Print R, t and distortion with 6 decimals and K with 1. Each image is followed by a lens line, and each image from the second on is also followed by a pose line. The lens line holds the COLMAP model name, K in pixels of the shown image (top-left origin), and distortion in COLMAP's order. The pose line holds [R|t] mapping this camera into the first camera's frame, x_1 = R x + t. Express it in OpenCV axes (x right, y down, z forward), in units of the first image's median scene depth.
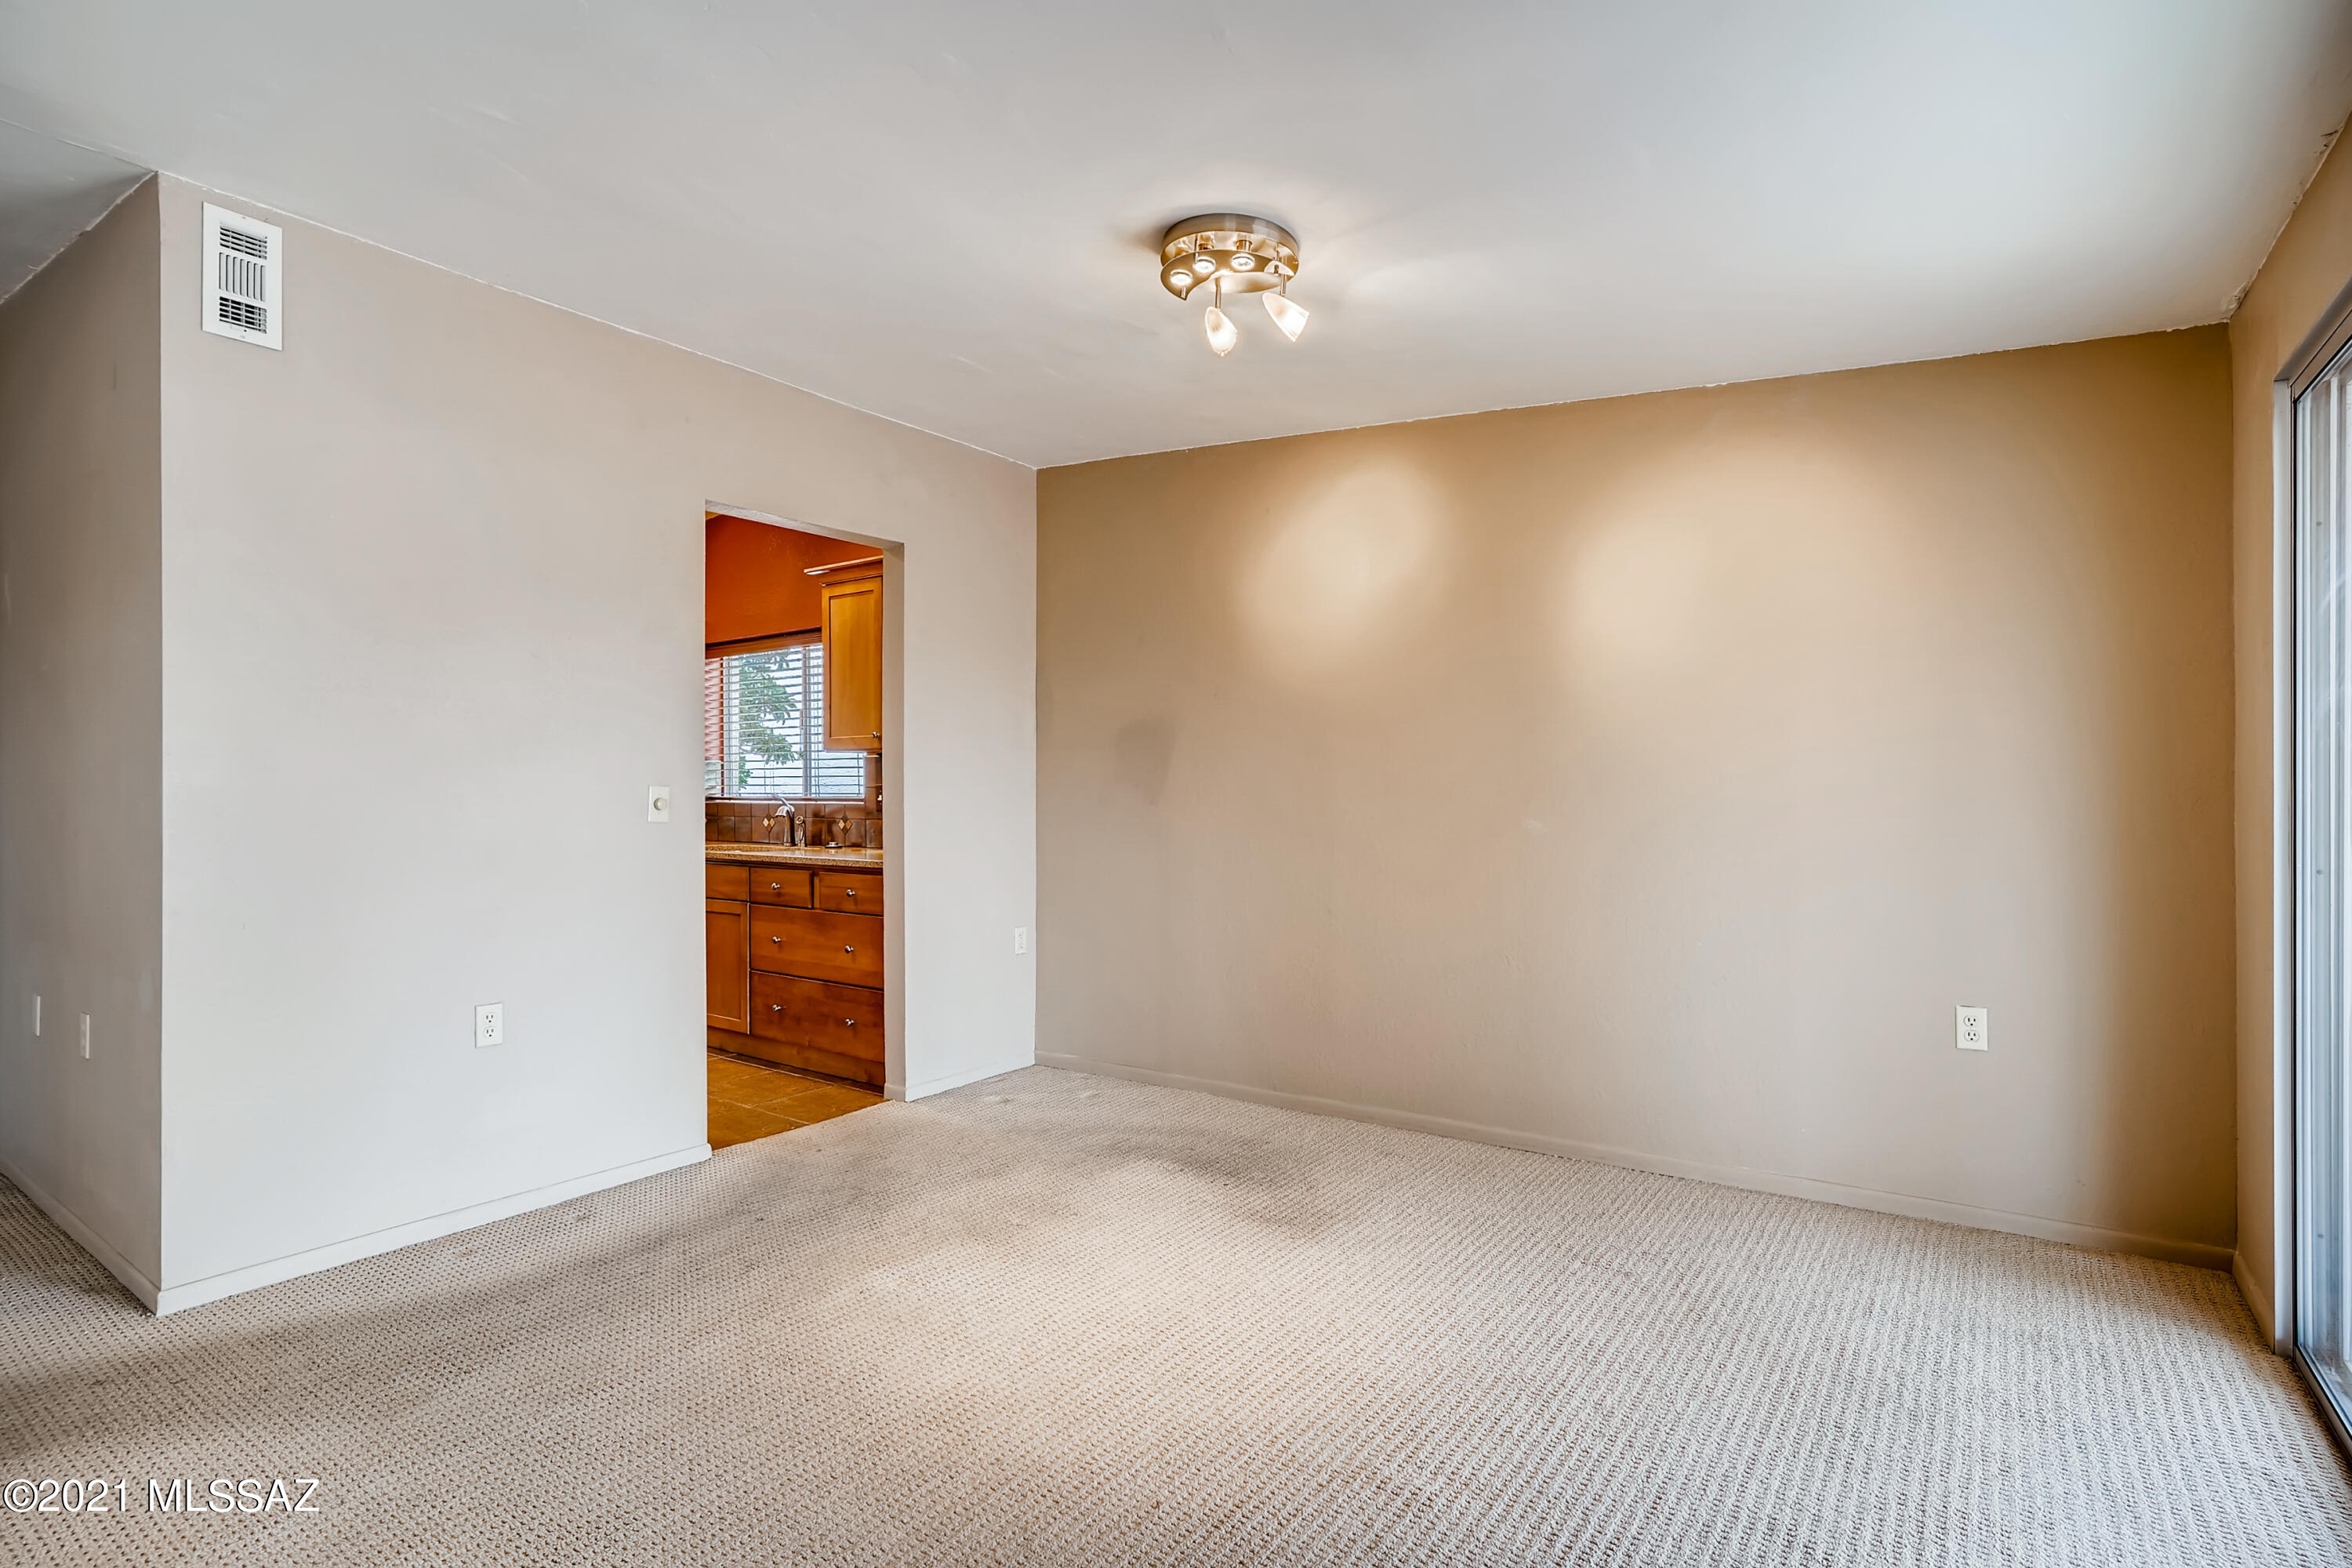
lens RADIAL K [[1152.5, 0, 1173.9], [0, 1152.5, 796.6], [0, 0, 1]] dist [-0.037003, 0.019142]
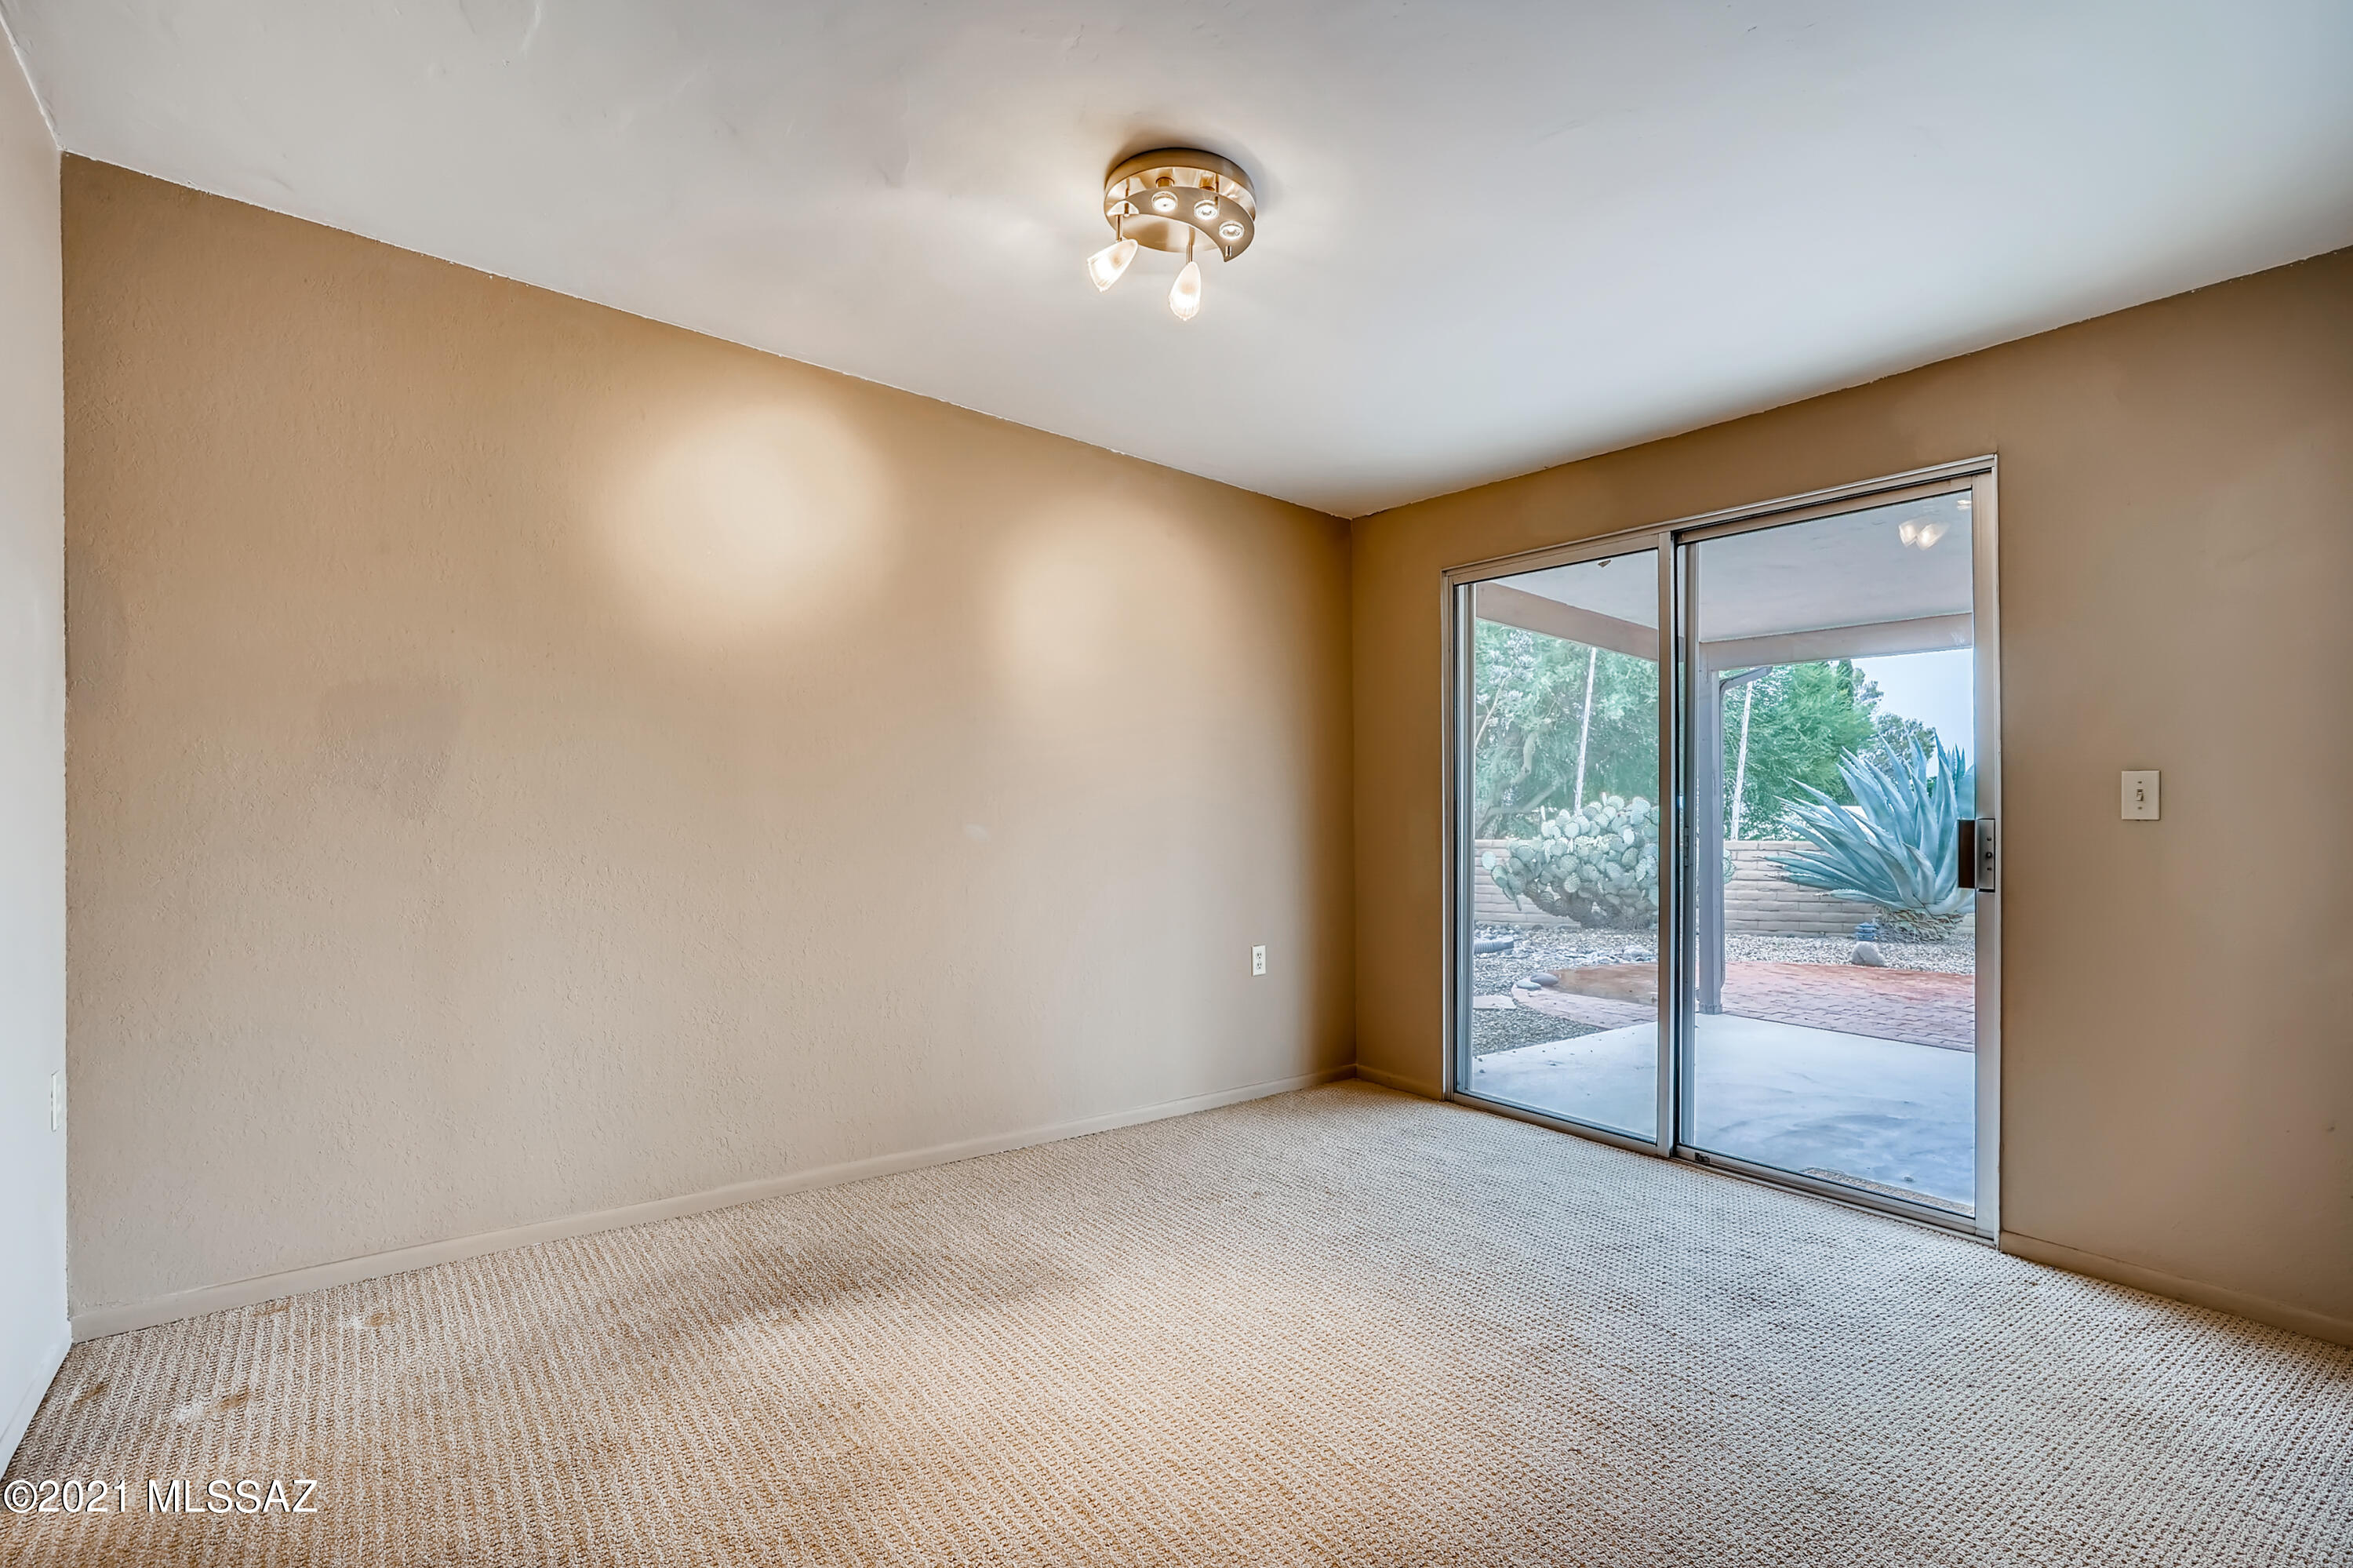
lens RADIAL K [[1153.0, 0, 1168.2], [0, 1153.0, 827.0], [0, 0, 1]] dist [-0.037003, 0.019142]
pose [[0.307370, -0.020716, 0.951365, -0.612236], [0.007058, 0.999785, 0.019490, 0.003748], [-0.951564, 0.000724, 0.307450, 0.554423]]
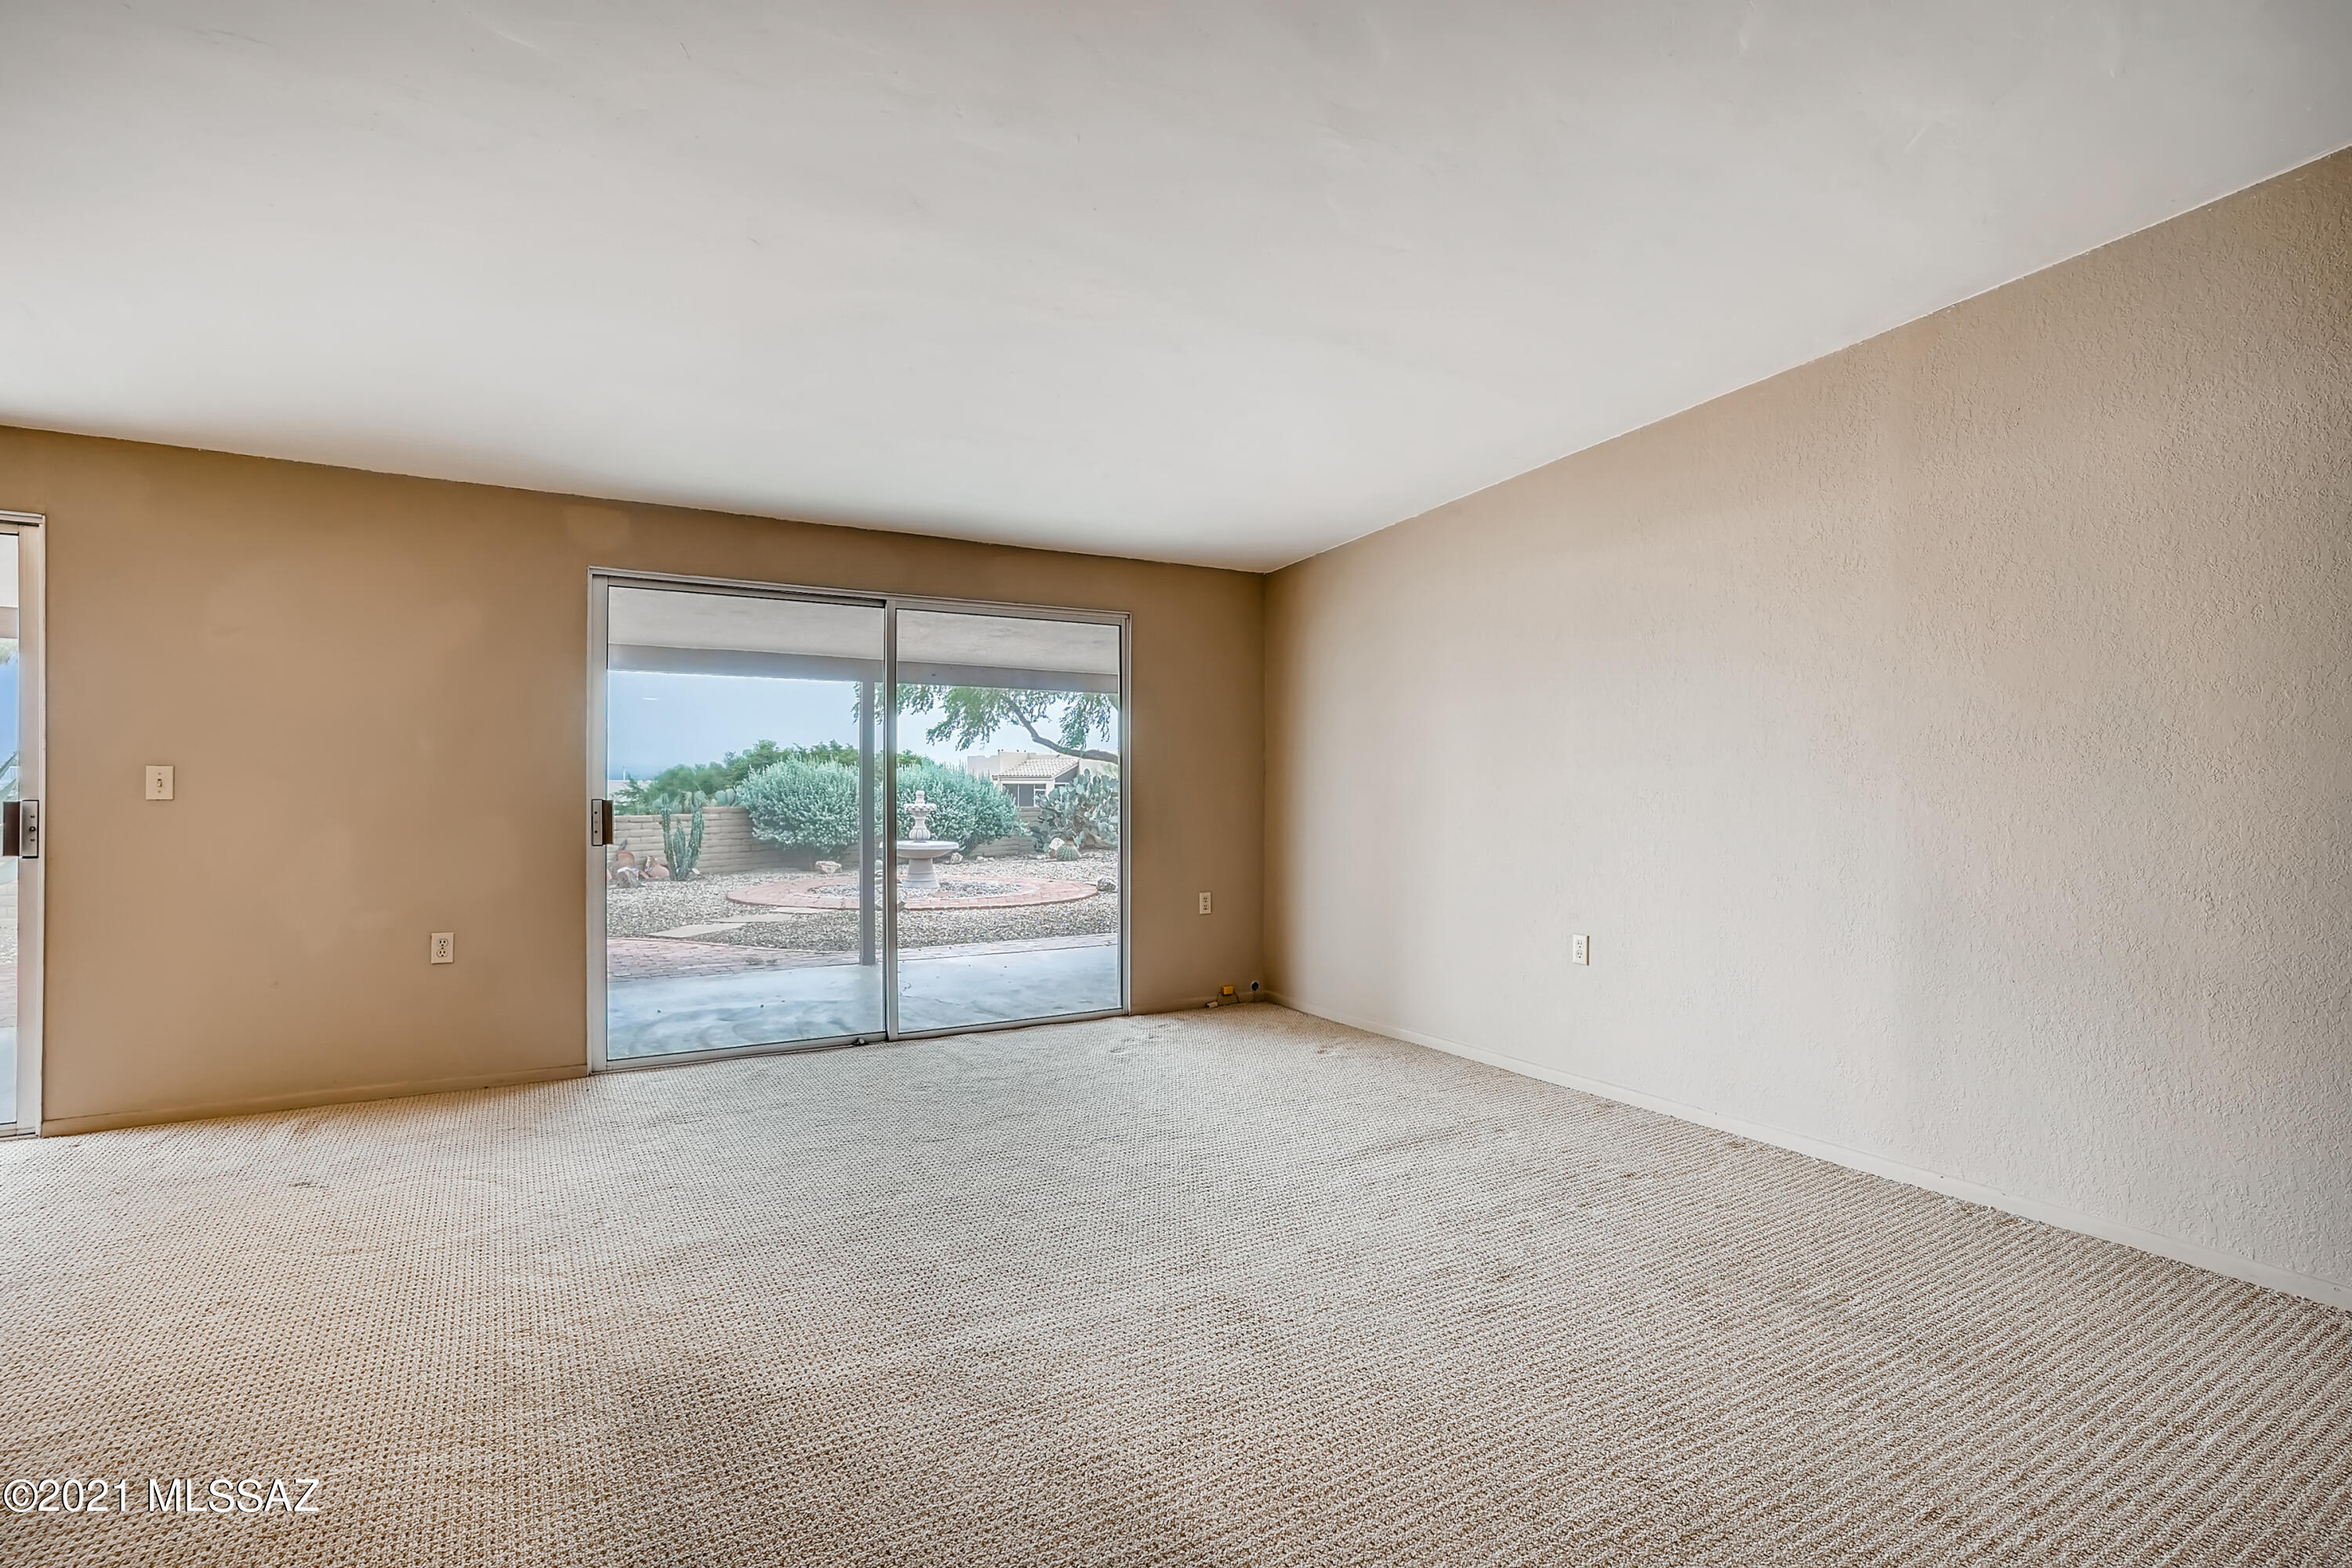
lens RADIAL K [[1152.5, 0, 1190.1], [0, 1152.5, 750.2], [0, 0, 1]] dist [-0.037003, 0.019142]
pose [[-0.919150, 0.012301, 0.393716, -1.062724], [0.001275, 0.999600, -0.028254, 0.002697], [-0.393906, -0.025467, -0.918798, 0.795987]]
